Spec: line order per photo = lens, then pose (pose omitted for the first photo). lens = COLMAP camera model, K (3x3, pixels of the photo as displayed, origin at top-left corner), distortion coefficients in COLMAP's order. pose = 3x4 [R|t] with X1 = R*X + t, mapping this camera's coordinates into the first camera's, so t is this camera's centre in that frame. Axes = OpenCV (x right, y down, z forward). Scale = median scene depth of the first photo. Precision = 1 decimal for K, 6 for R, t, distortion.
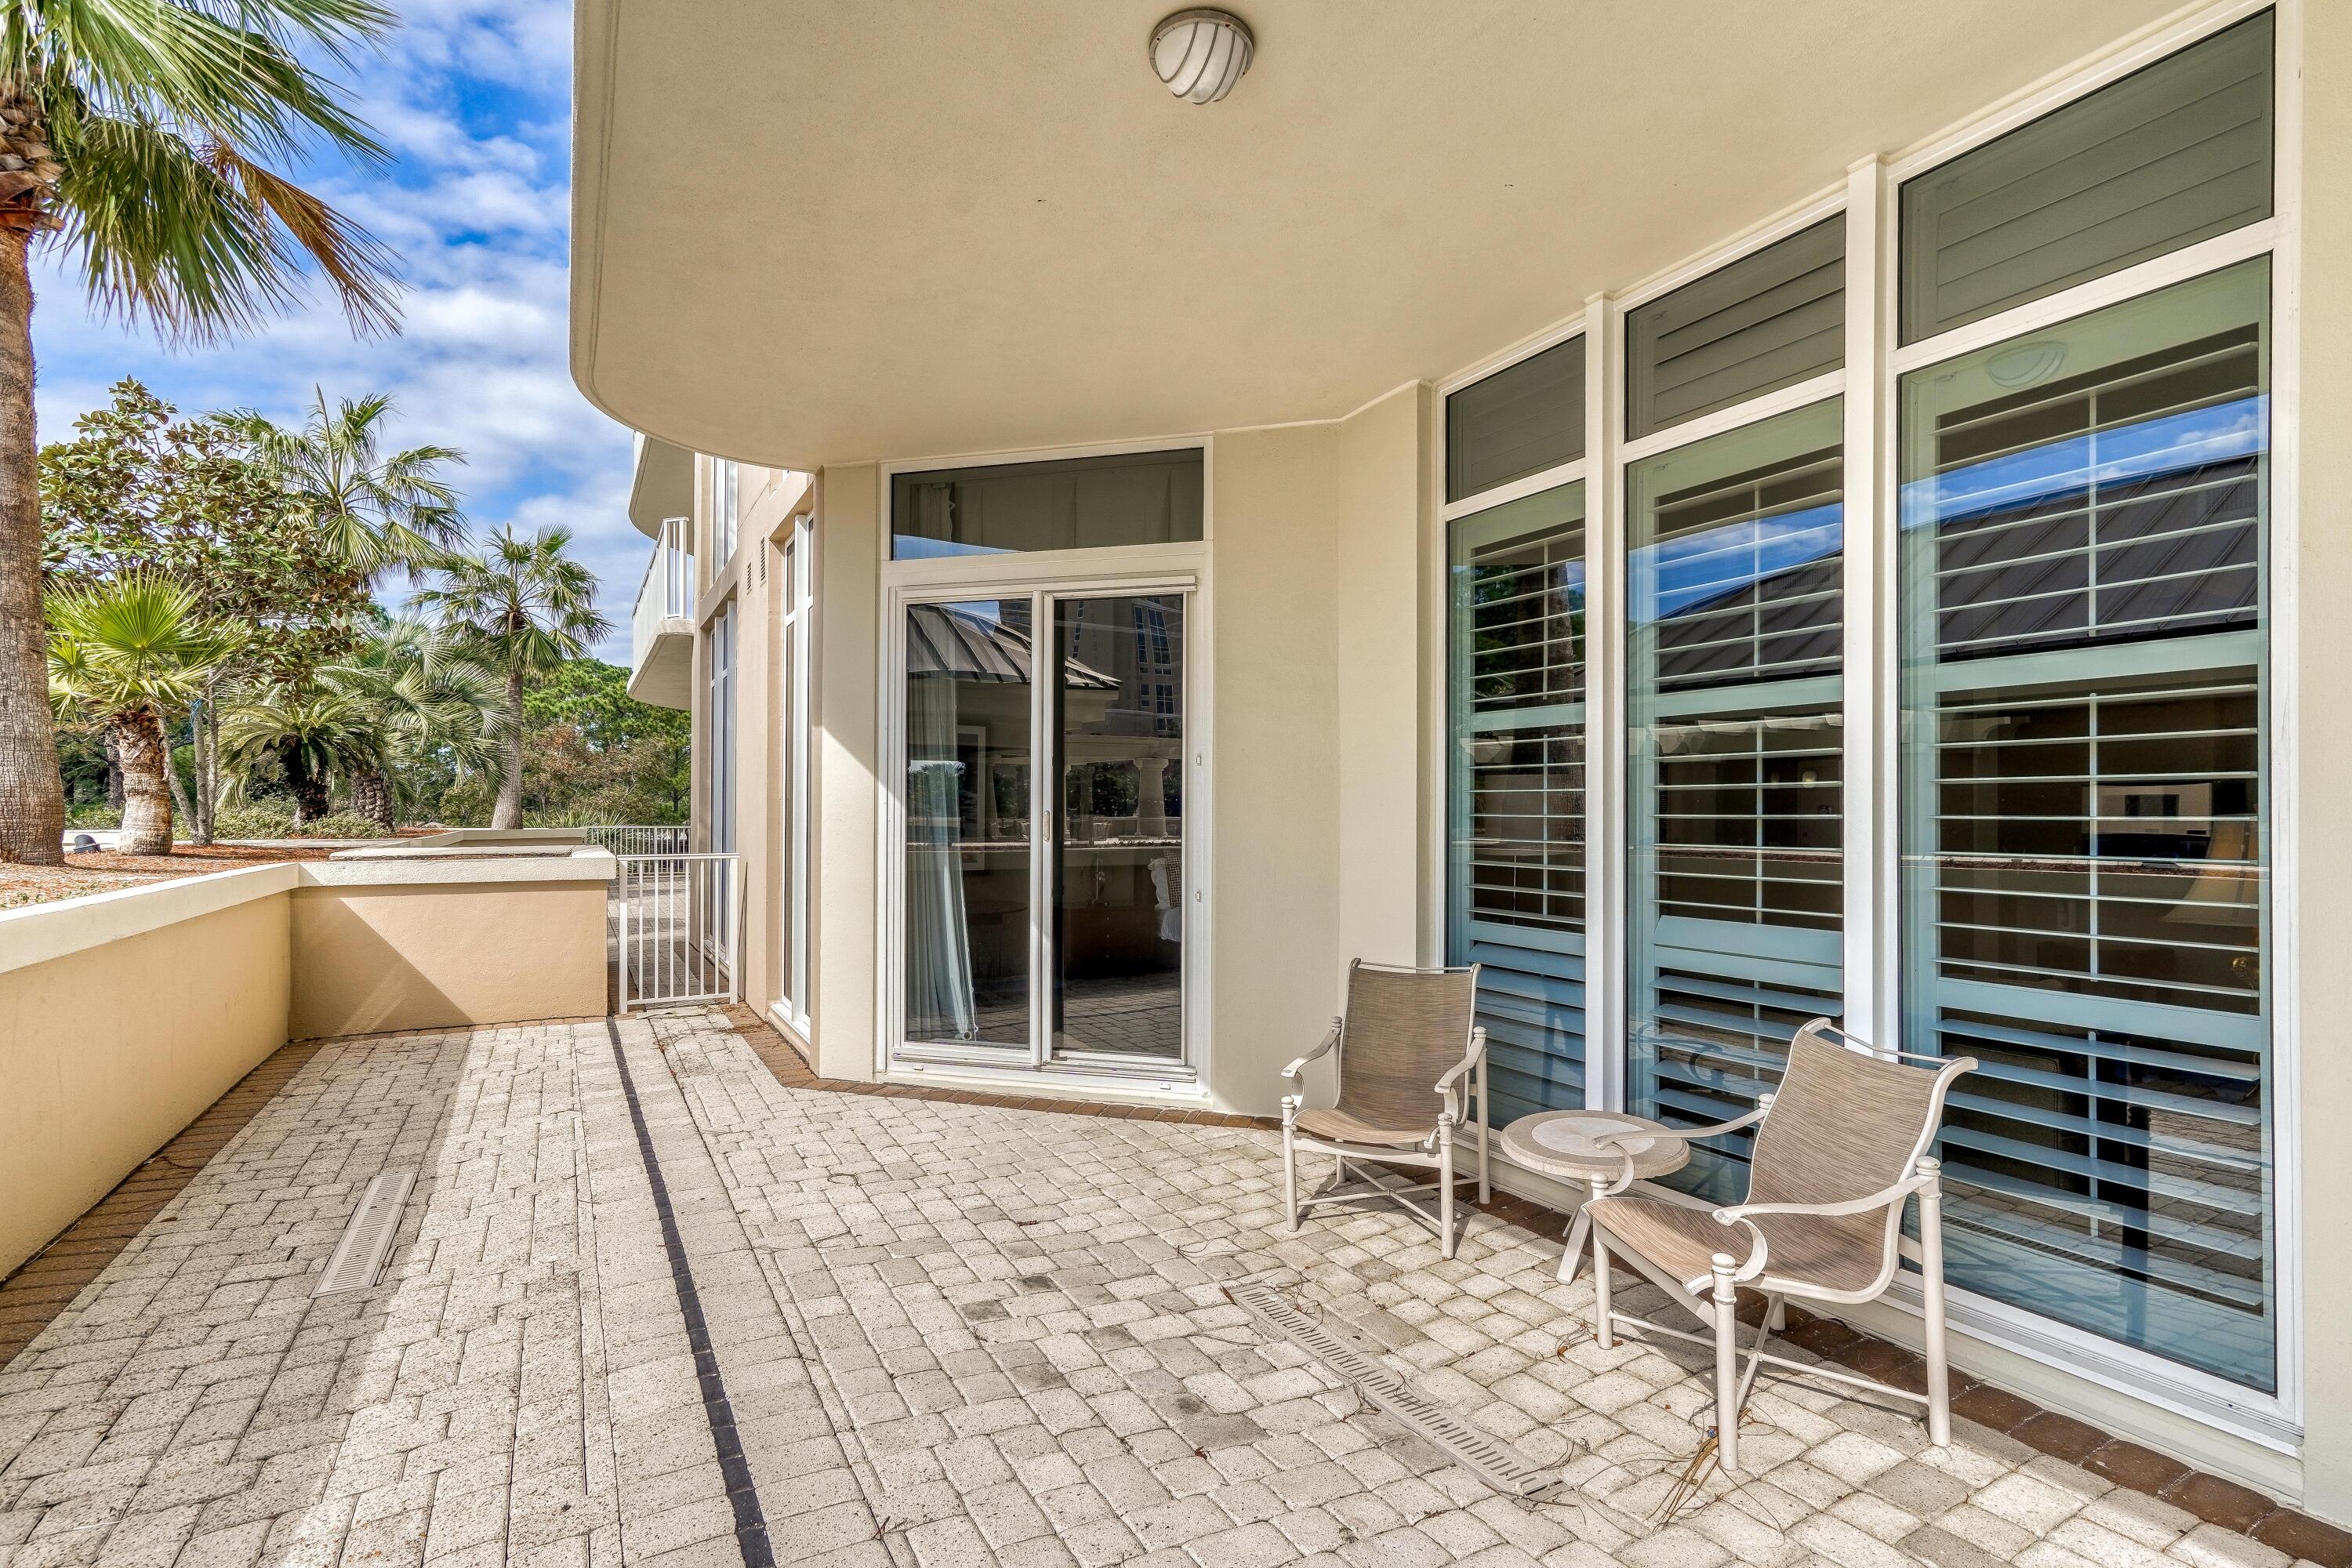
lens RADIAL K [[1084.4, 0, 1175.0], [0, 1084.4, 770.8], [0, 0, 1]] dist [-0.026177, 0.000140]
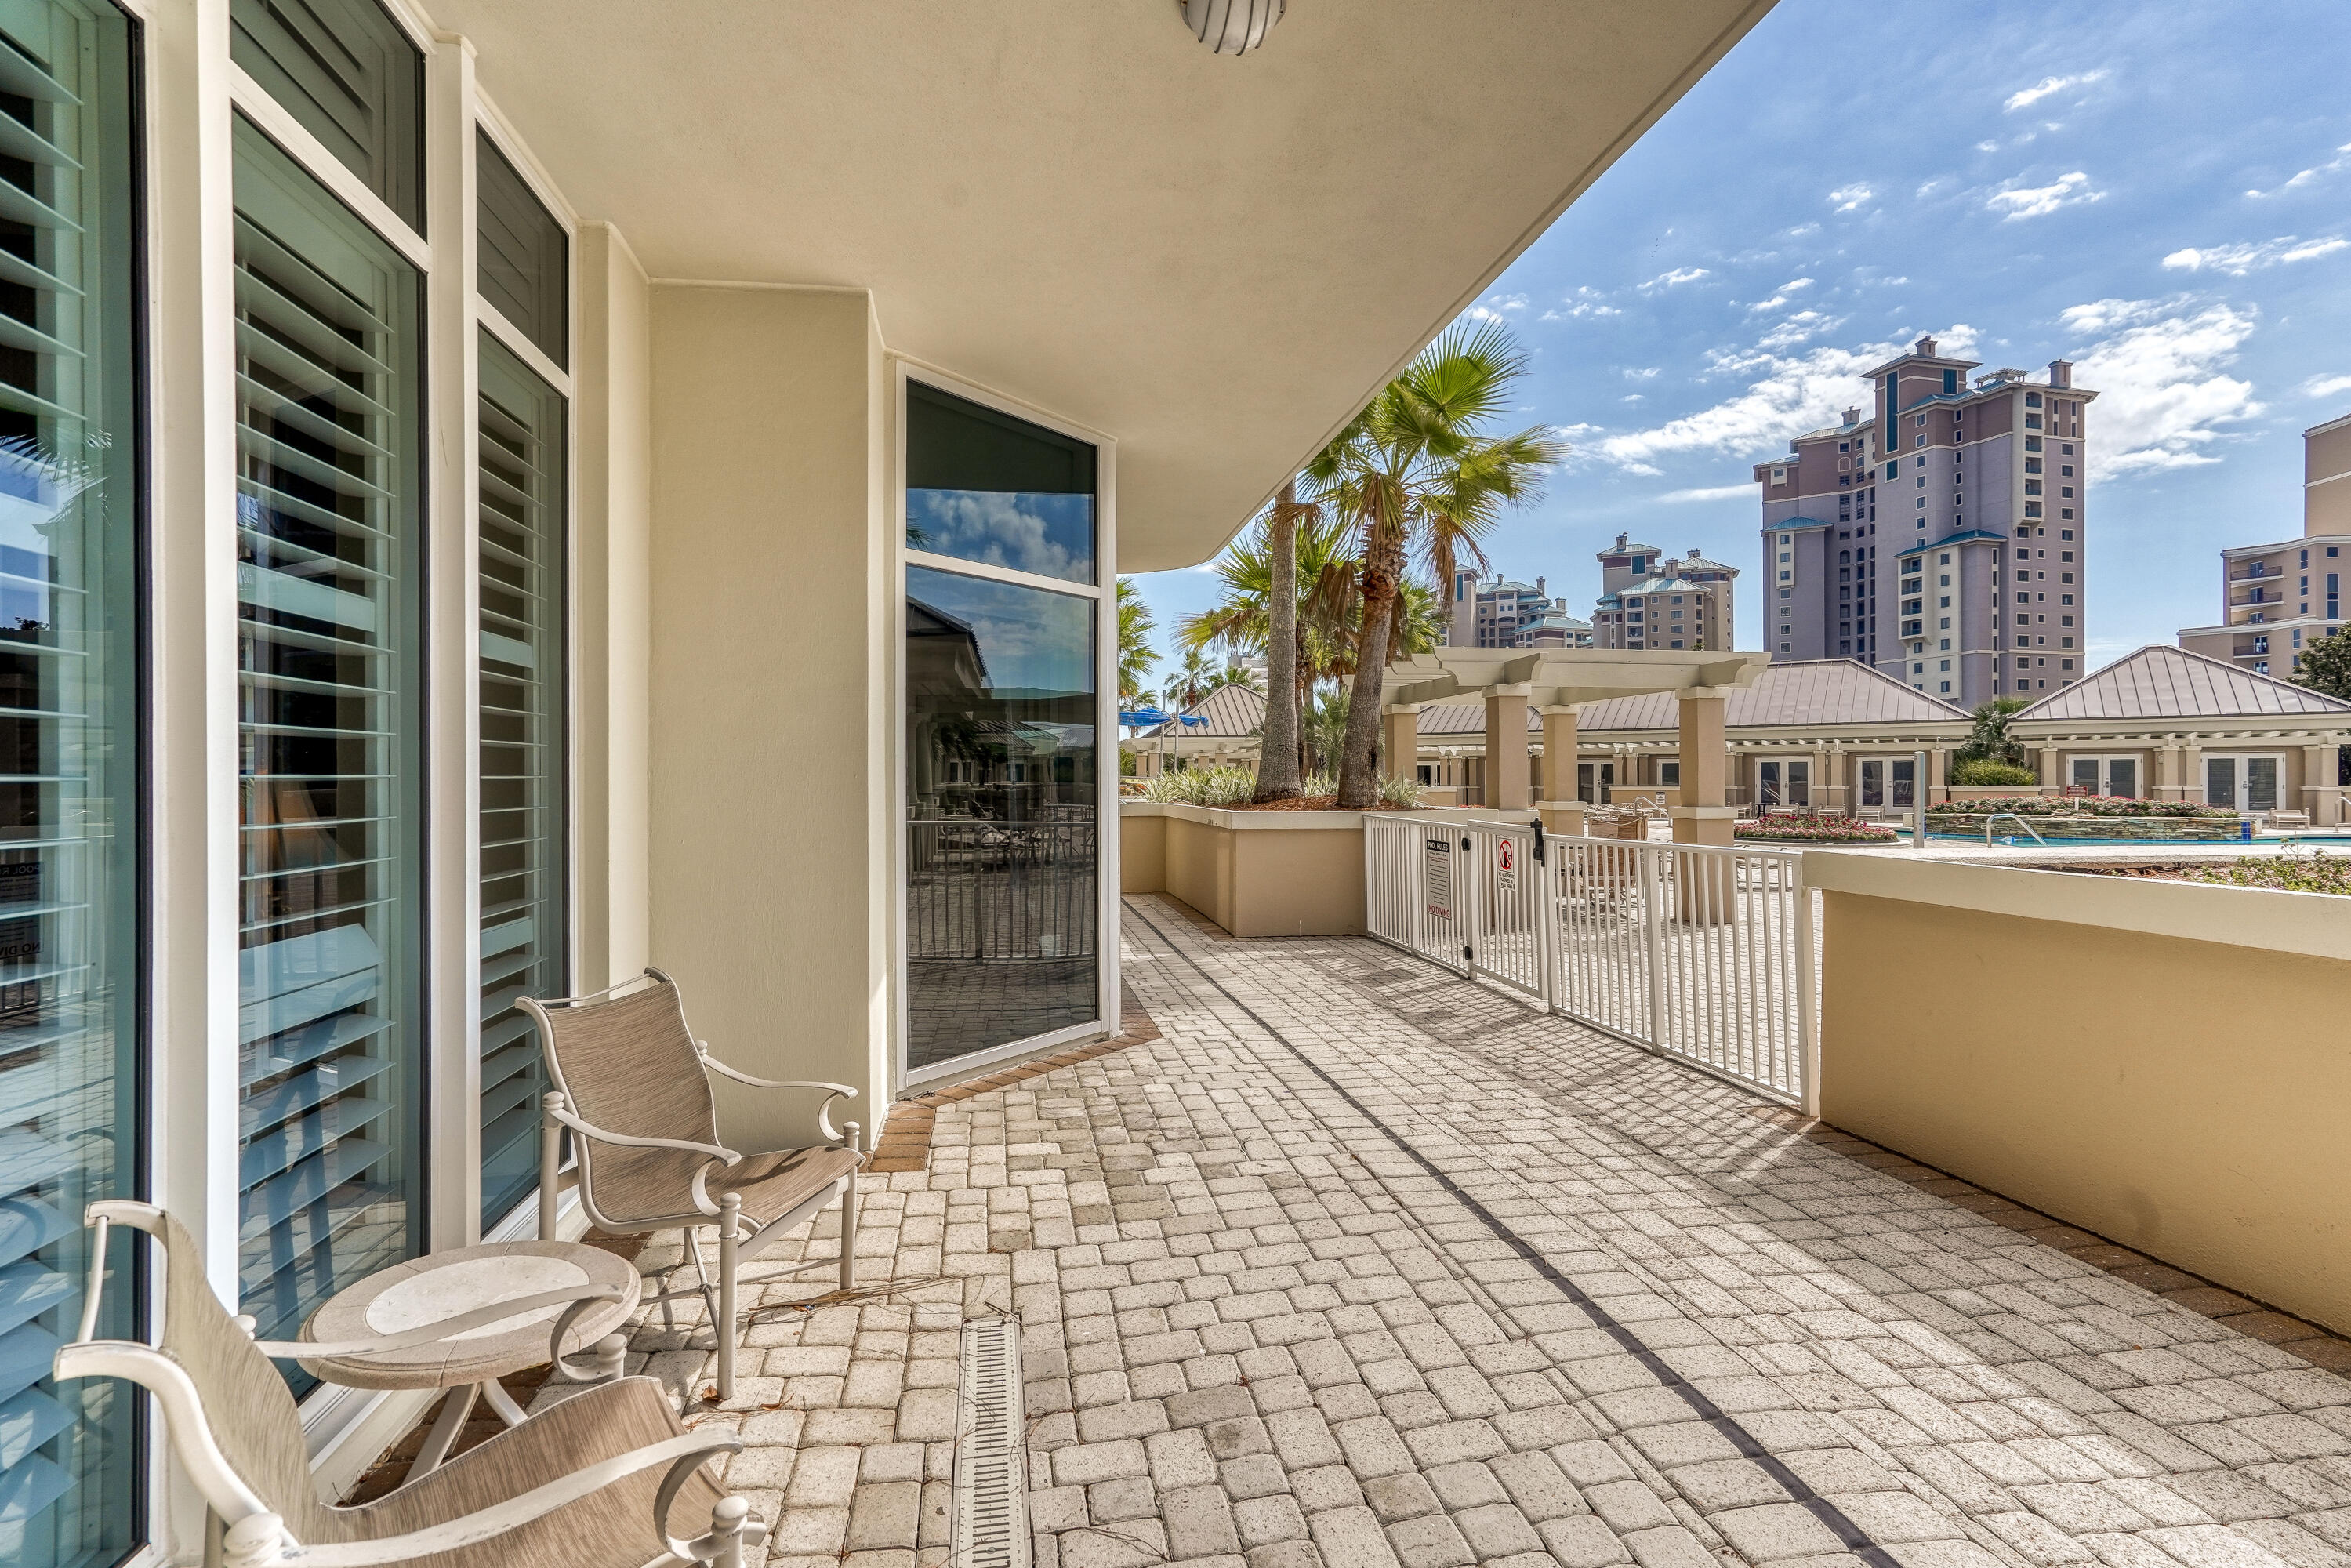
lens RADIAL K [[1107.2, 0, 1182.8], [0, 1107.2, 758.2], [0, 0, 1]] dist [0.030117, 0.000562]
pose [[-0.940739, -0.000781, 0.339131, -0.261068], [-0.016919, 0.998860, -0.044632, 0.070700], [-0.338710, -0.047725, -0.939680, 1.879712]]
